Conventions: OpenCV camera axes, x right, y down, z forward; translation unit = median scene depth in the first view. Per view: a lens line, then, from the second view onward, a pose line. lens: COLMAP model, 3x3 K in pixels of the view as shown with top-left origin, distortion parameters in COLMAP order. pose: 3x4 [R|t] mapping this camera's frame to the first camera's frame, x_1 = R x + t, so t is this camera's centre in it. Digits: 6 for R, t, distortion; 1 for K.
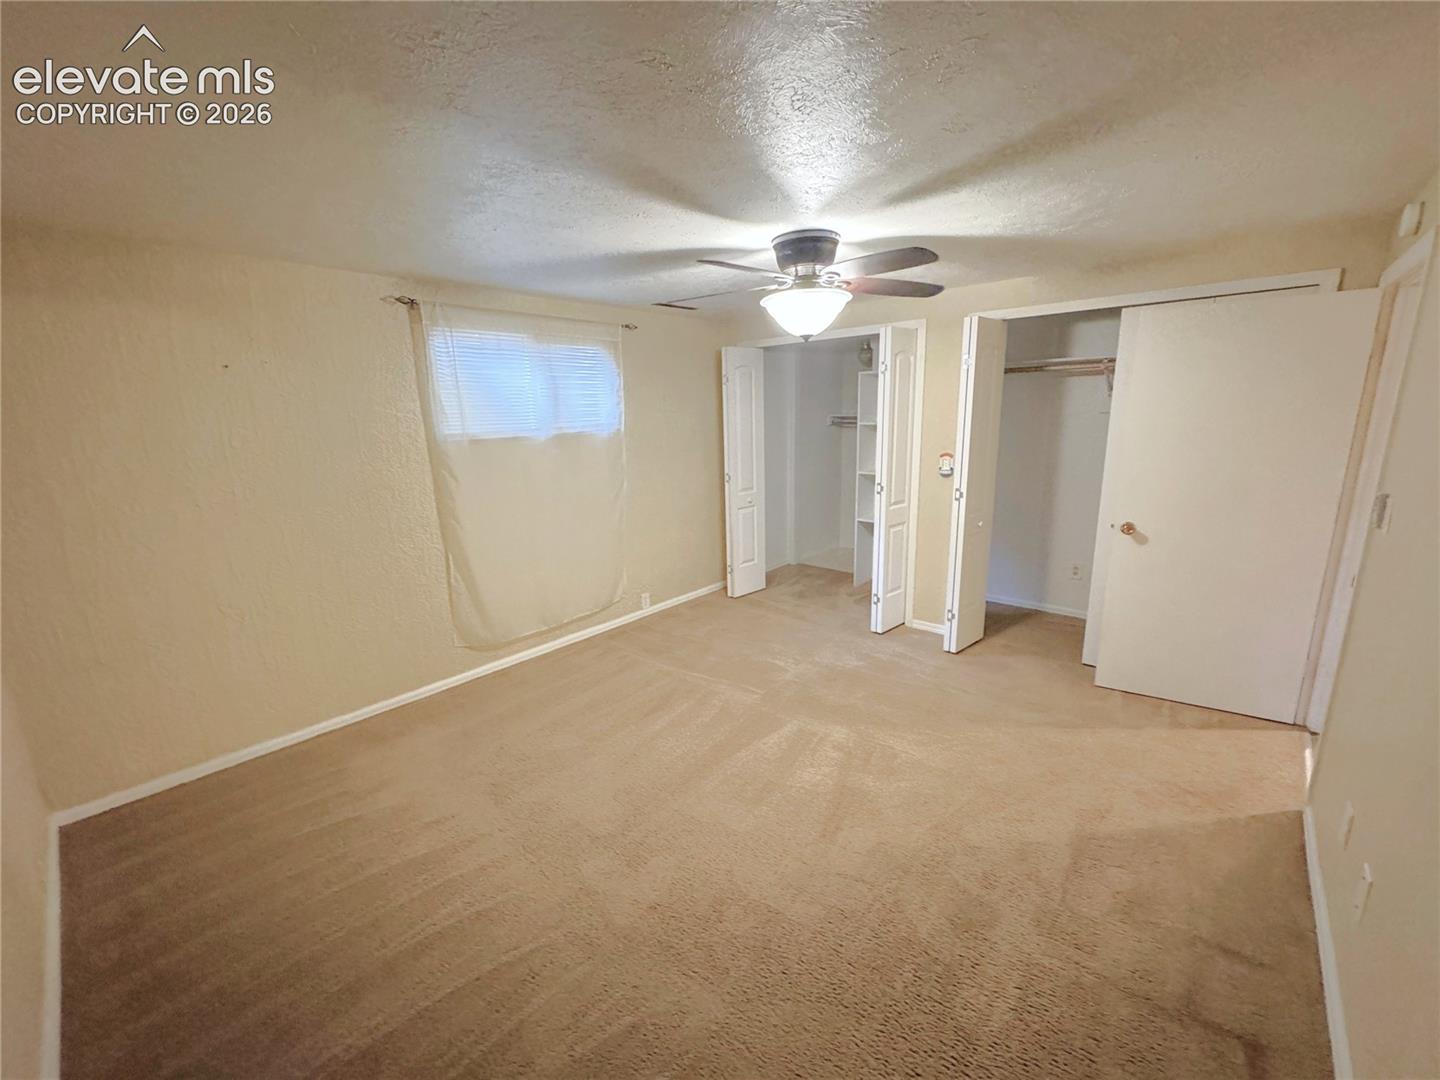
lens RADIAL K [[592.4, 0, 725.8], [0, 592.4, 542.7], [0, 0, 1]] dist [0.001504, 0.001040]
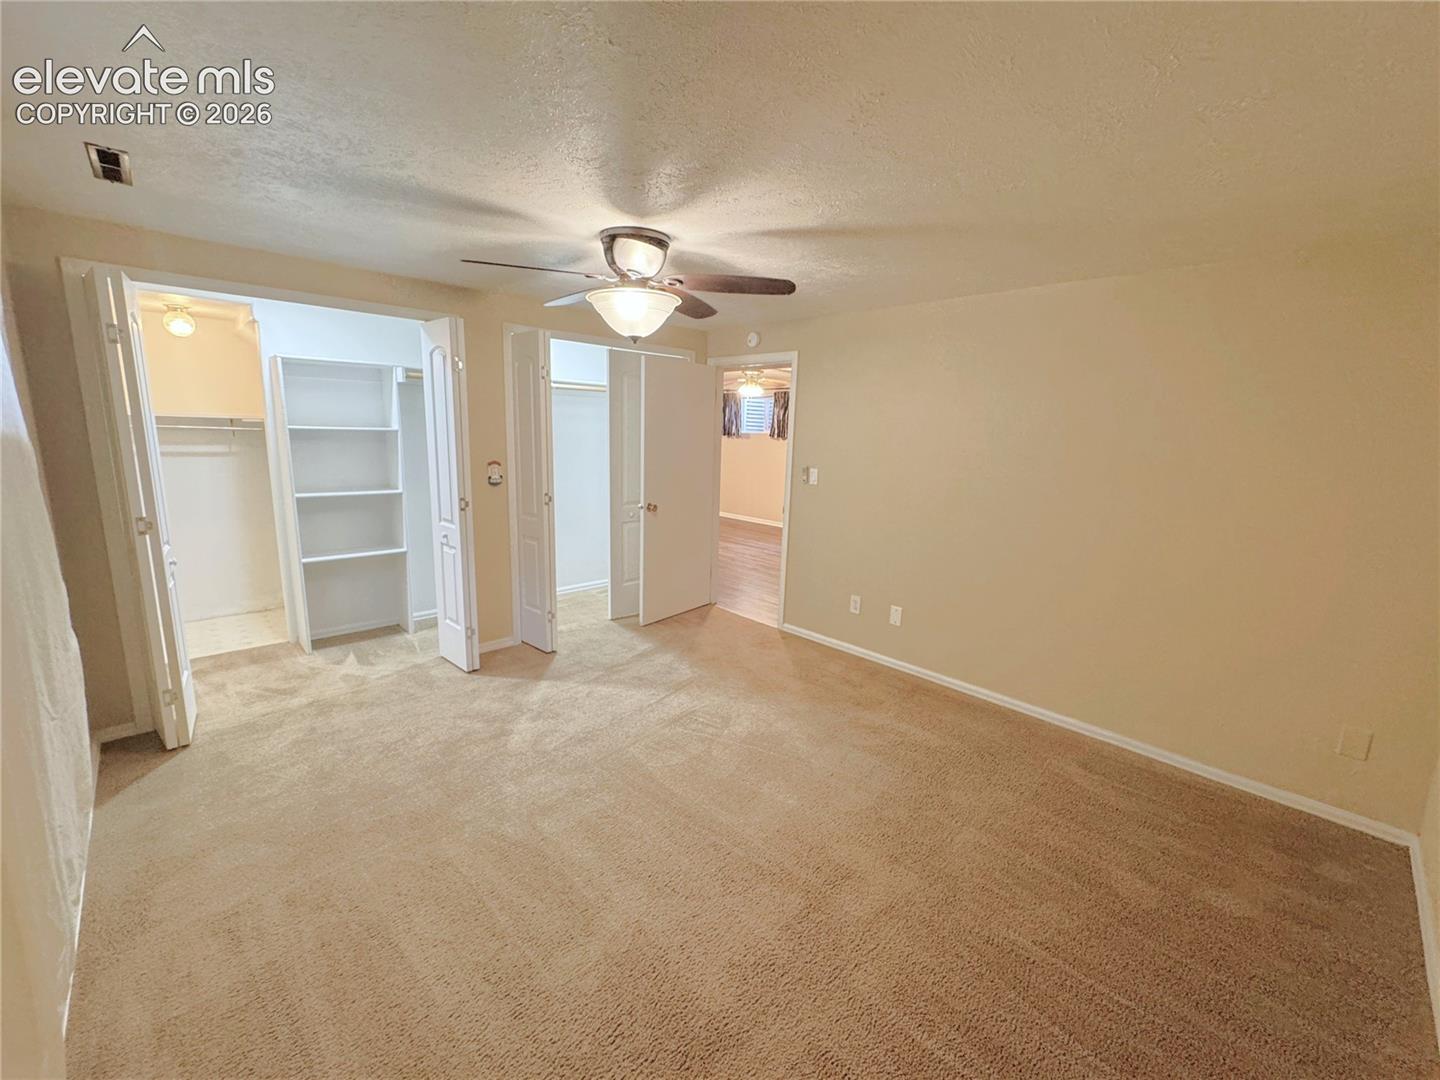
lens RADIAL K [[592.4, 0, 734.7], [0, 592.4, 532.6], [0, 0, 1]] dist [0.001504, 0.001040]
pose [[0.071865, -0.150455, 0.986001, -0.964916], [0.186688, 0.973116, 0.134882, -0.159826], [-0.979787, 0.174381, 0.098021, 0.909126]]
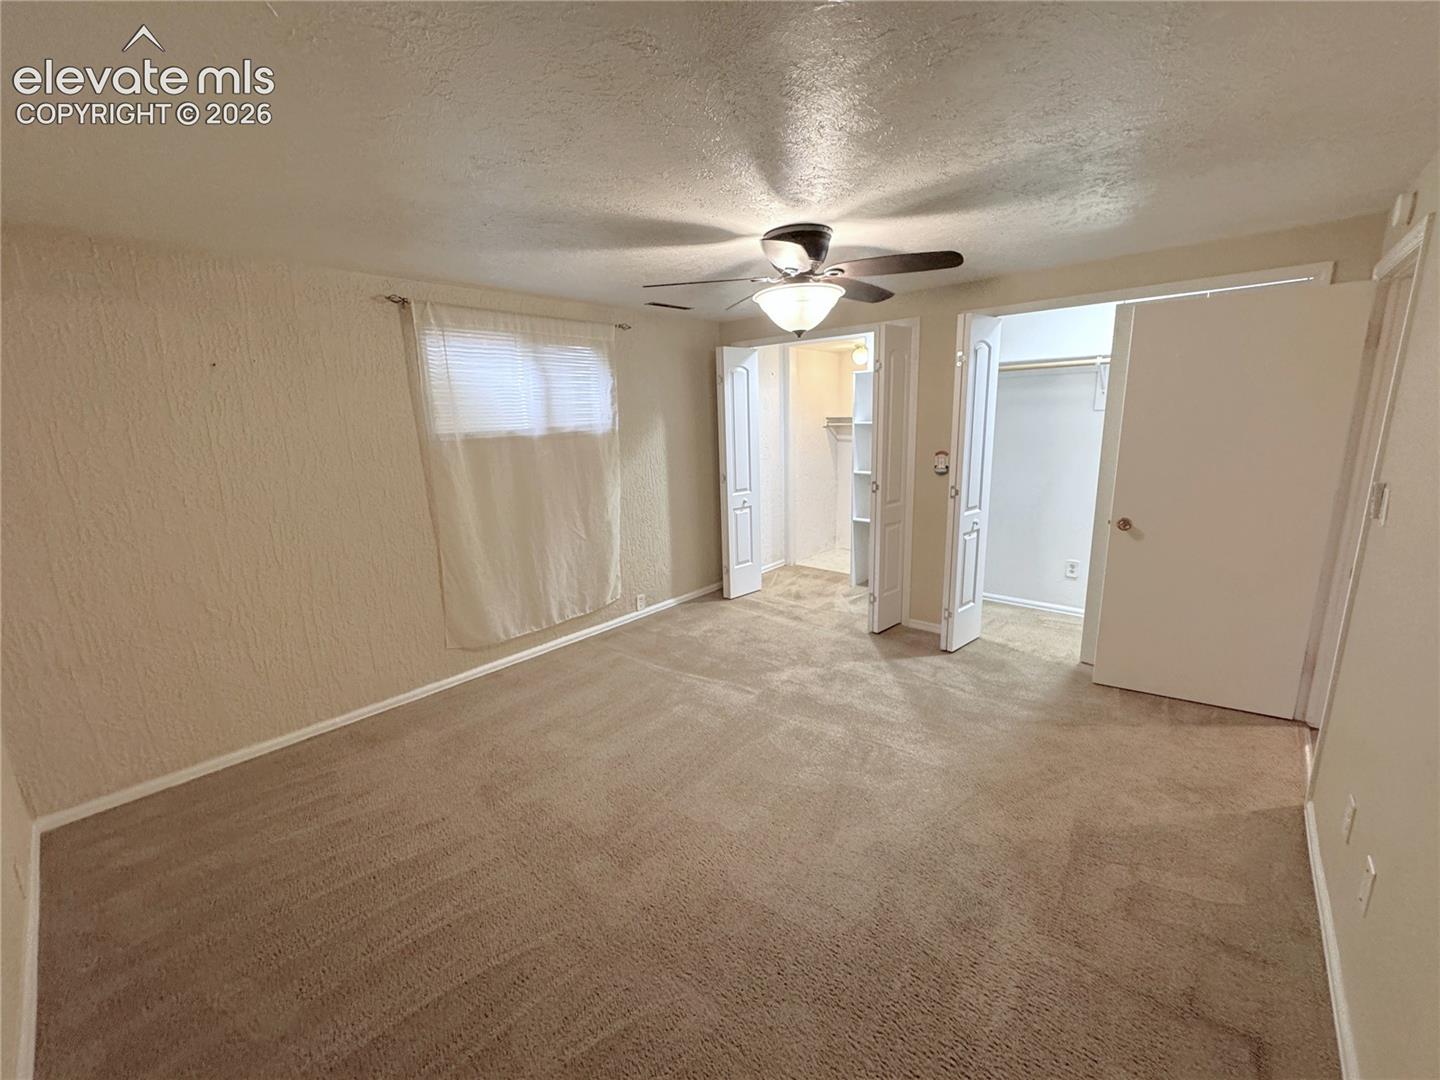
lens RADIAL K [[592.4, 0, 726.0], [0, 592.4, 542.7], [0, 0, 1]] dist [0.001504, 0.001040]
pose [[0.999973, -0.006255, 0.003960, 0.007678], [0.006291, 0.999939, -0.009073, 0.016014], [-0.003903, 0.009098, 0.999951, 0.010820]]
